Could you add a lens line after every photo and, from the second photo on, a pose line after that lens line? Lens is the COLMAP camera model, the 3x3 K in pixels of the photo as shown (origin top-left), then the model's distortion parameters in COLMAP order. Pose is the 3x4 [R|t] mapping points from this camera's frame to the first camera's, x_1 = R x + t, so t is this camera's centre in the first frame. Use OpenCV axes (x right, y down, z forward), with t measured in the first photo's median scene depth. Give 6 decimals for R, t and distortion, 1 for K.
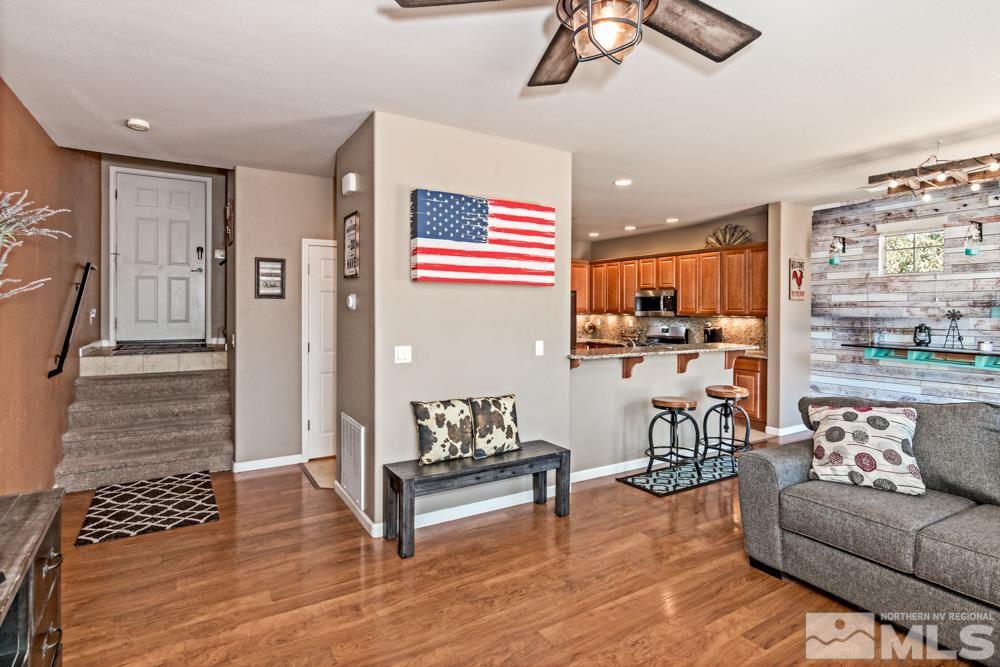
lens RADIAL K [[513.3, 0, 503.2], [0, 513.3, 311.1], [0, 0, 1]] dist [-0.000953, 0.000885]
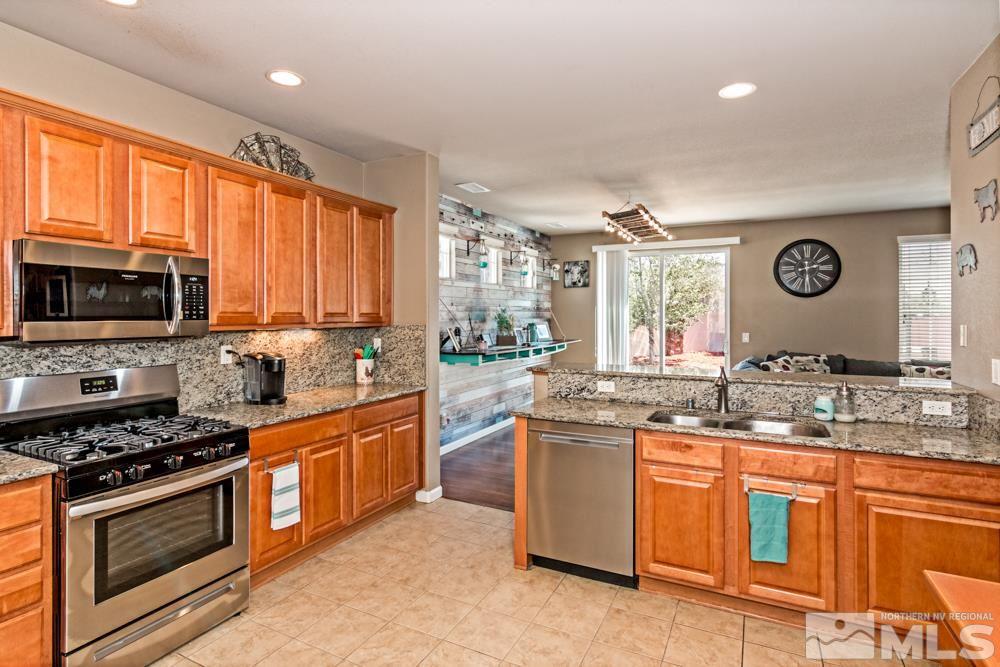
lens RADIAL K [[513.3, 0, 503.2], [0, 513.3, 311.1], [0, 0, 1]] dist [-0.000953, 0.000885]
pose [[-0.533259, -0.000389, 0.845952, -0.136093], [0.000279, 1.000000, 0.000635, -0.010701], [-0.845952, 0.000575, -0.533259, 1.878304]]
